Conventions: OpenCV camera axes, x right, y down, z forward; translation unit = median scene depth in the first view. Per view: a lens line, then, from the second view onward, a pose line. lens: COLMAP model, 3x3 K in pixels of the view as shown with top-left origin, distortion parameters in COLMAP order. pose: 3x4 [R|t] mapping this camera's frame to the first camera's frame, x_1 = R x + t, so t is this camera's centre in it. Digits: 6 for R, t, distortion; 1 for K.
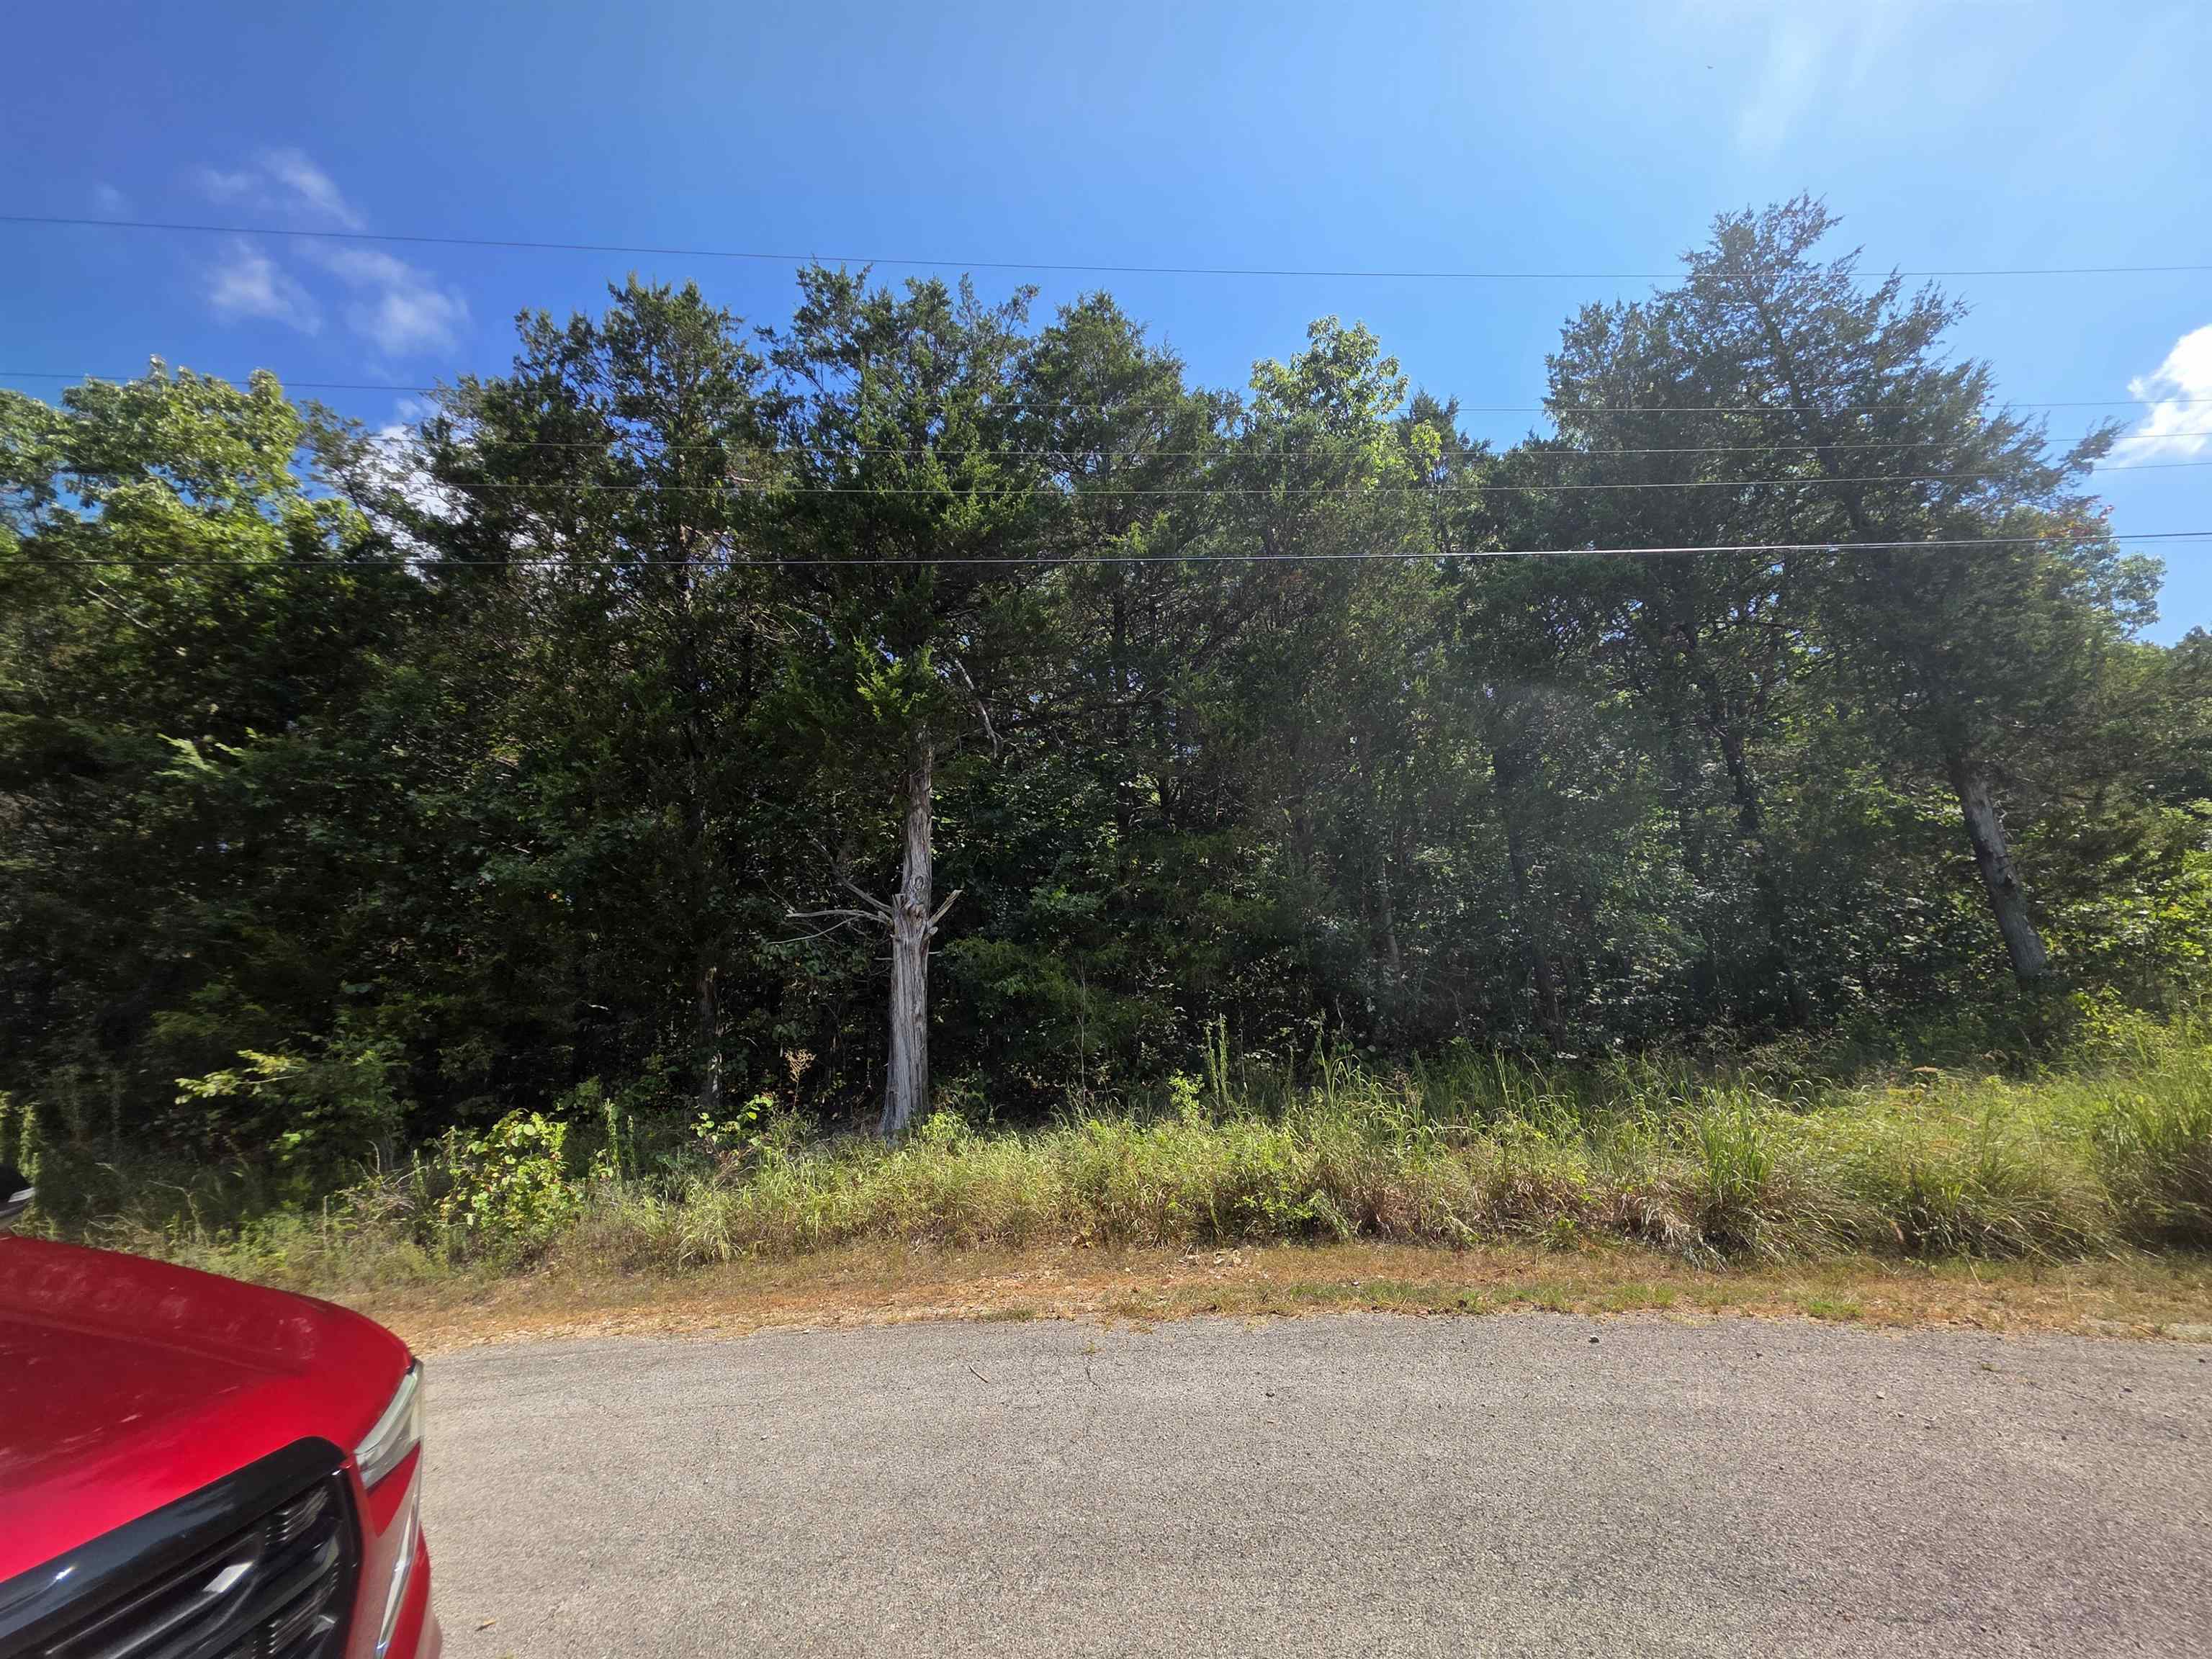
lens RADIAL K [[878.1, 0, 1117.1], [0, 878.1, 832.8], [0, 0, 1]] dist [0.002275, -0.000324]
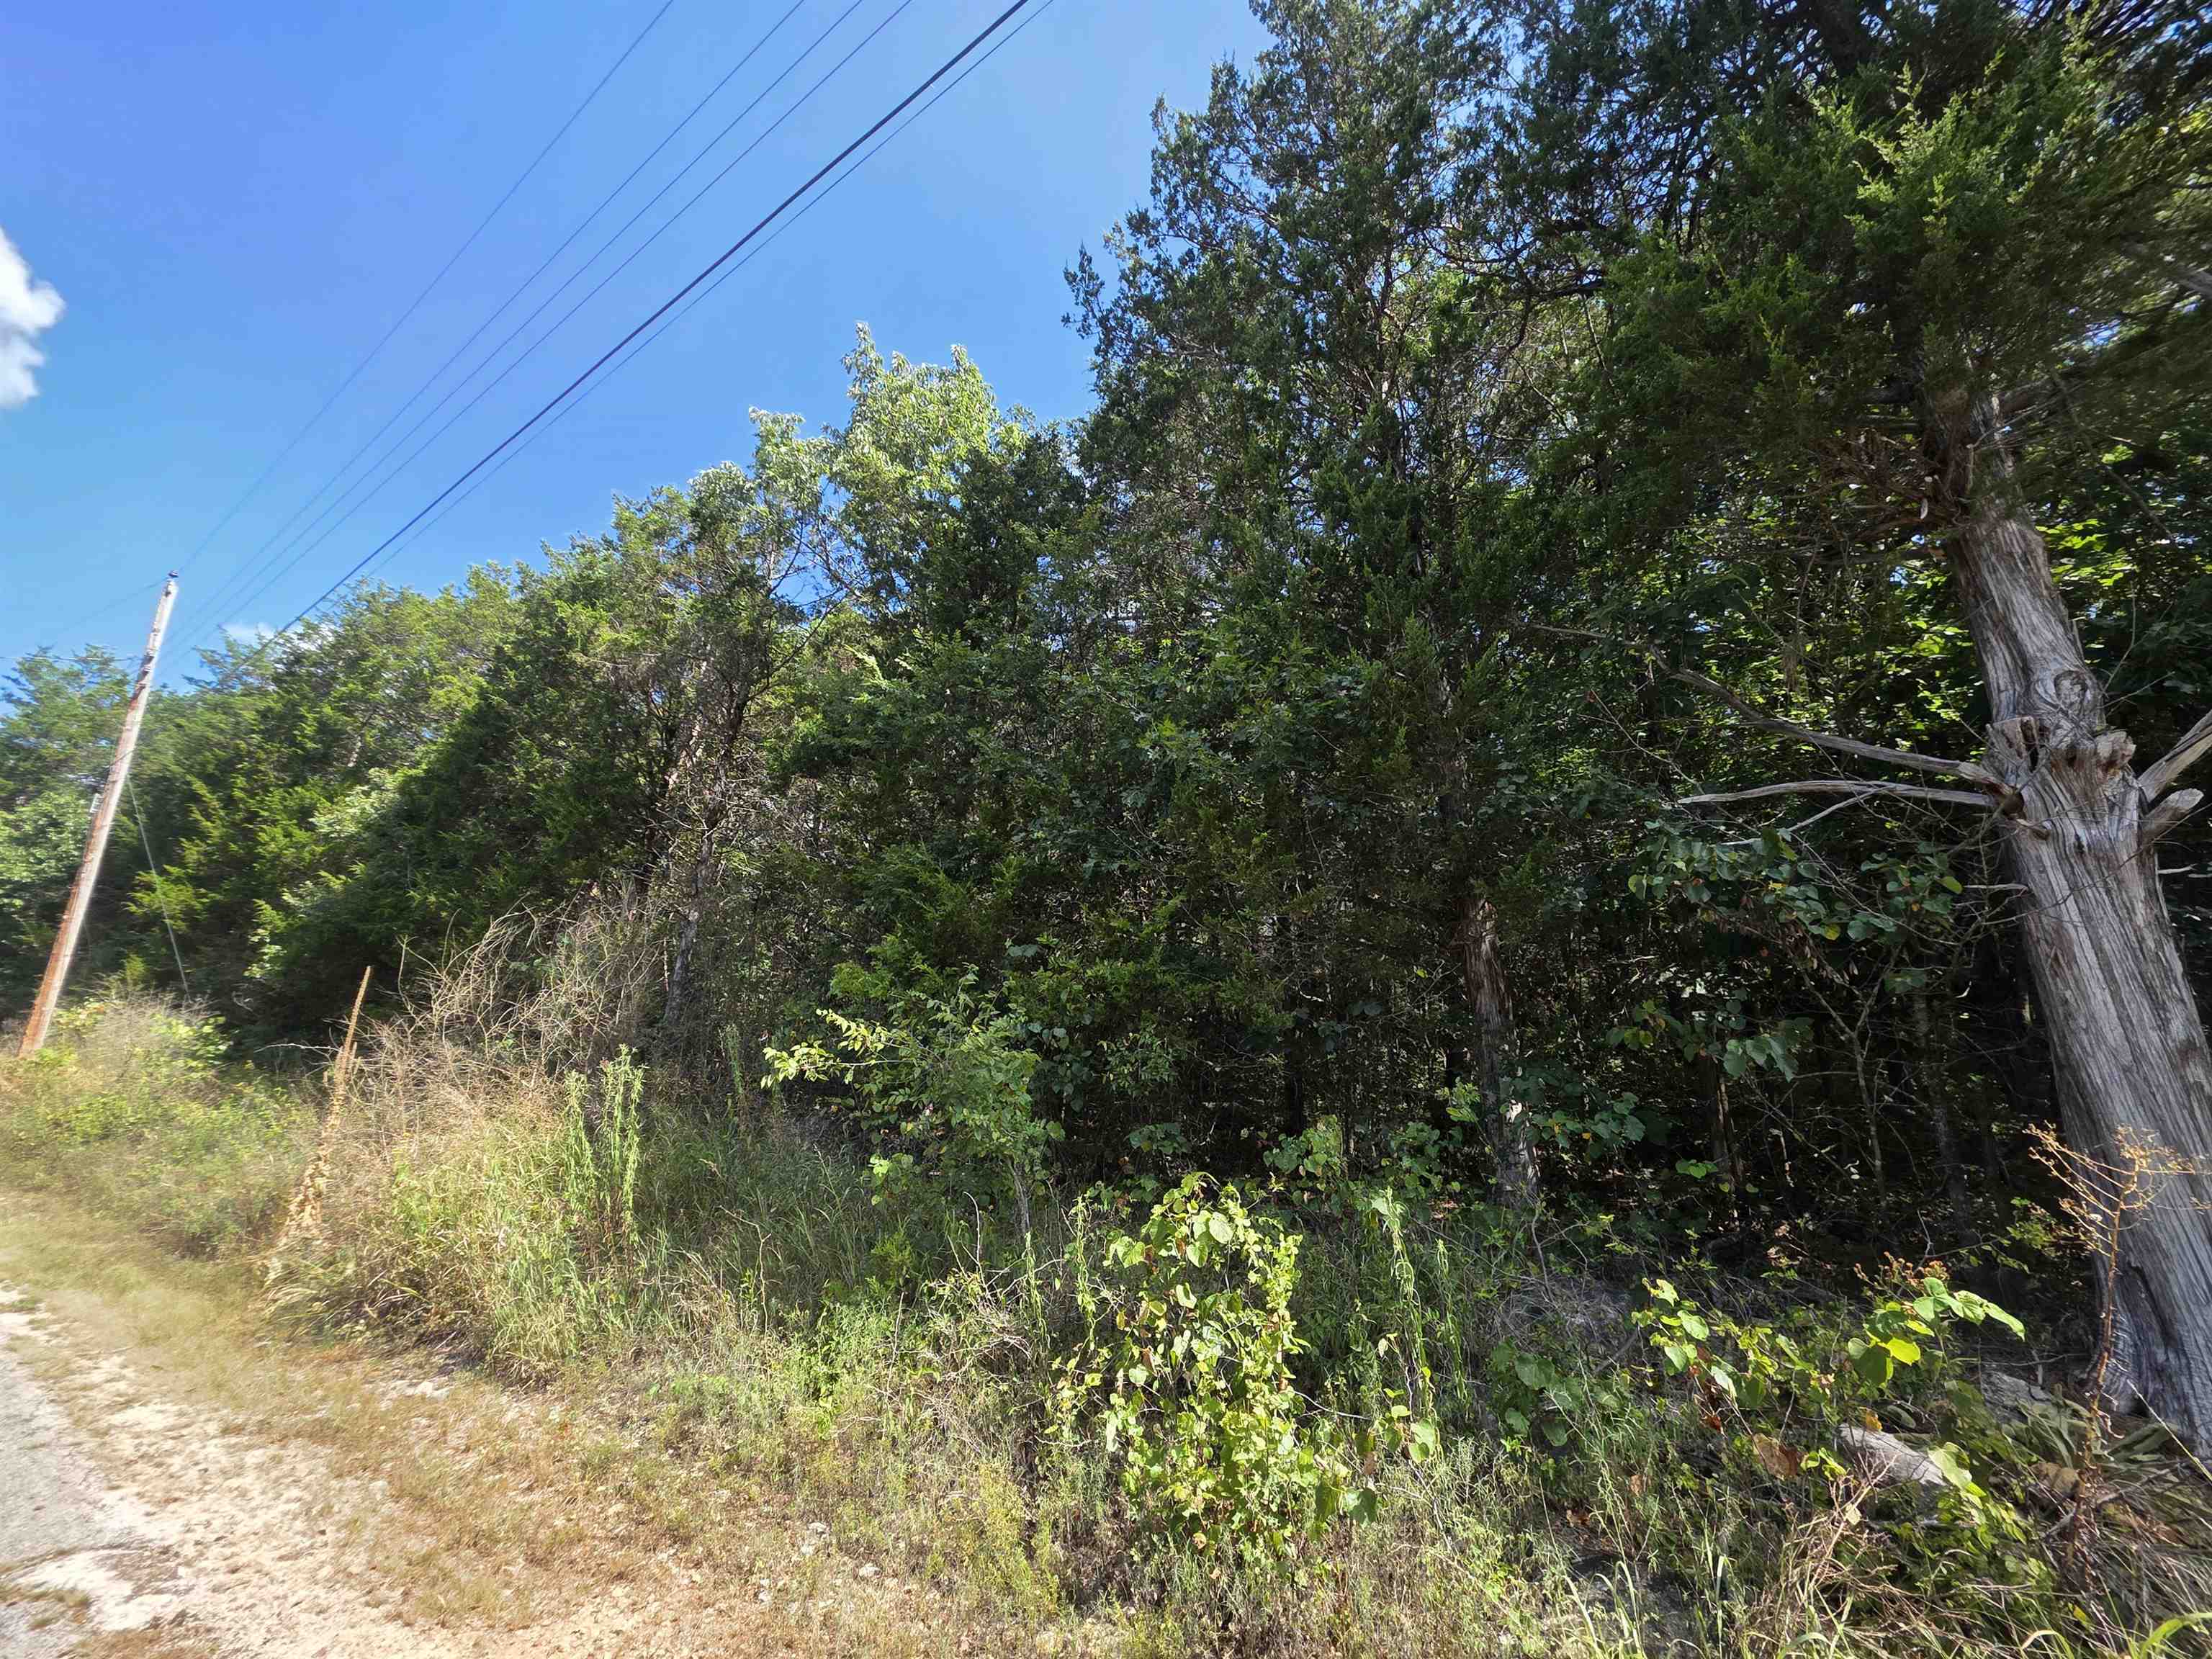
lens RADIAL K [[878.1, 0, 1110.7], [0, 878.1, 831.3], [0, 0, 1]] dist [0.002275, -0.000324]
pose [[0.748785, -0.086503, -0.657144, -0.286648], [0.058657, 0.996205, -0.064298, 0.116967], [0.660212, 0.009600, 0.751018, 0.448845]]
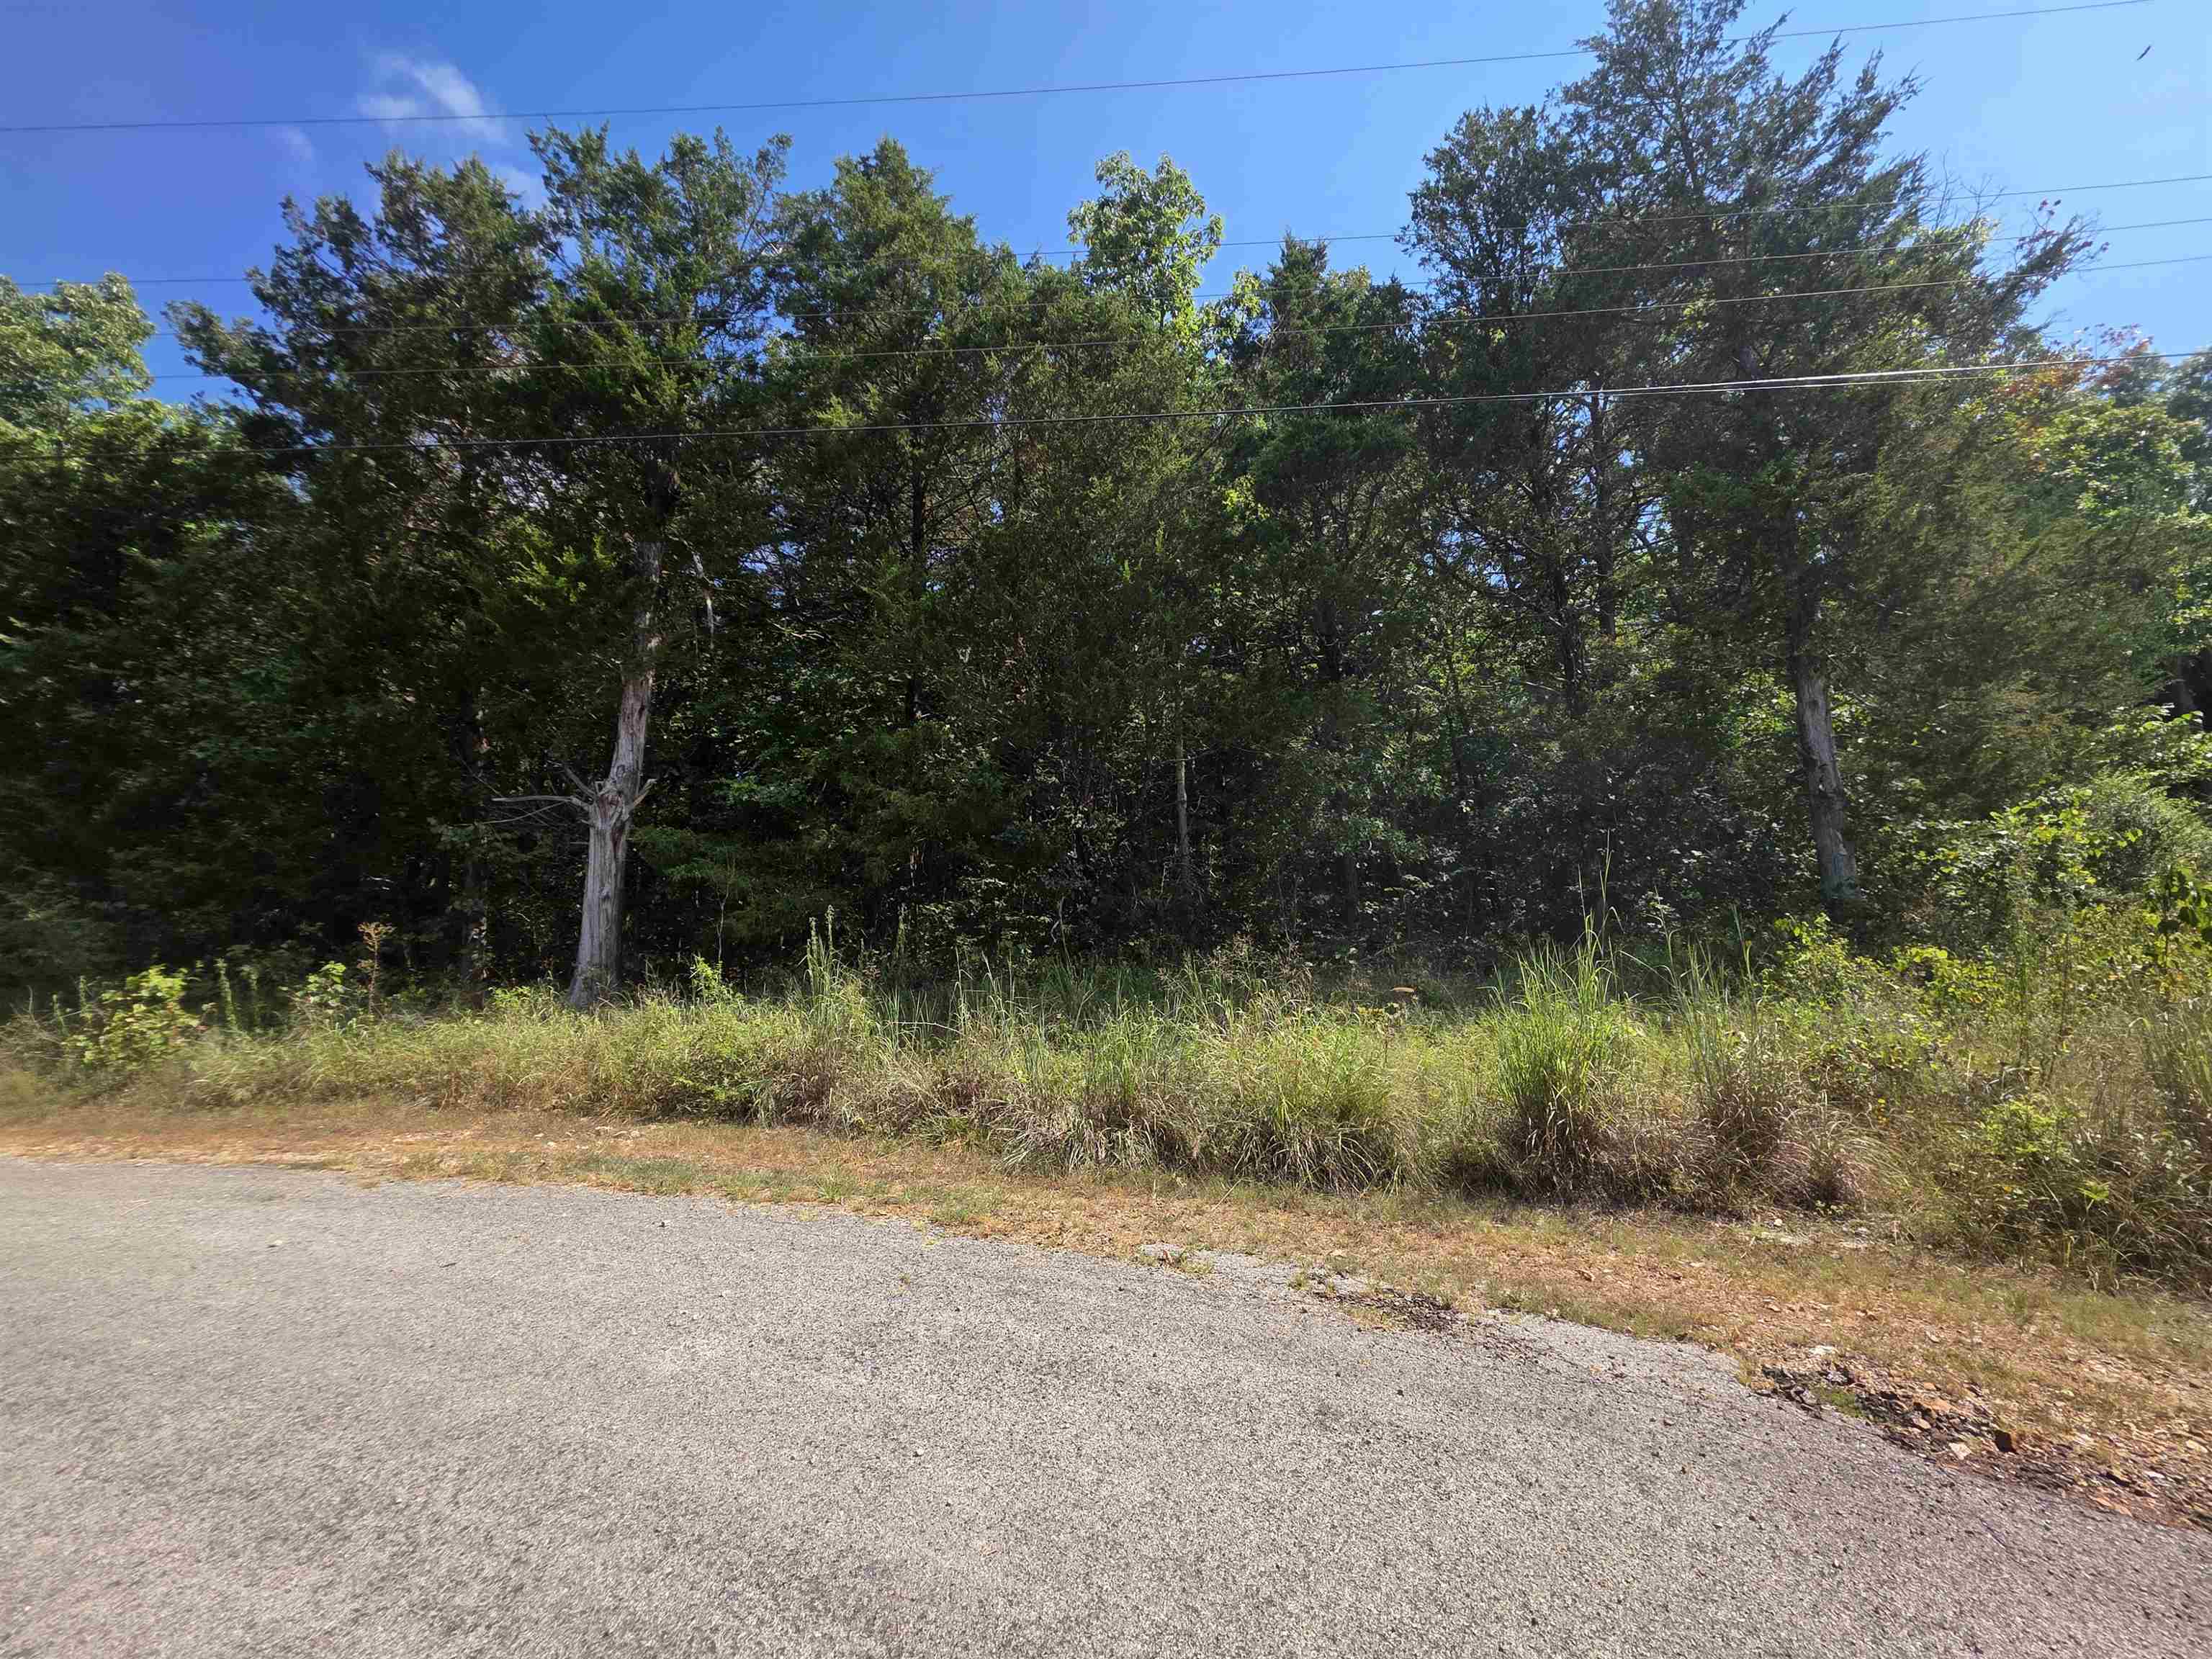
lens RADIAL K [[878.1, 0, 1115.2], [0, 878.1, 830.1], [0, 0, 1]] dist [0.002275, -0.000324]
pose [[0.992365, 0.026612, -0.120433, 0.470837], [-0.012890, 0.993476, 0.113310, 0.001700], [0.122663, -0.110893, 0.986234, 0.045638]]
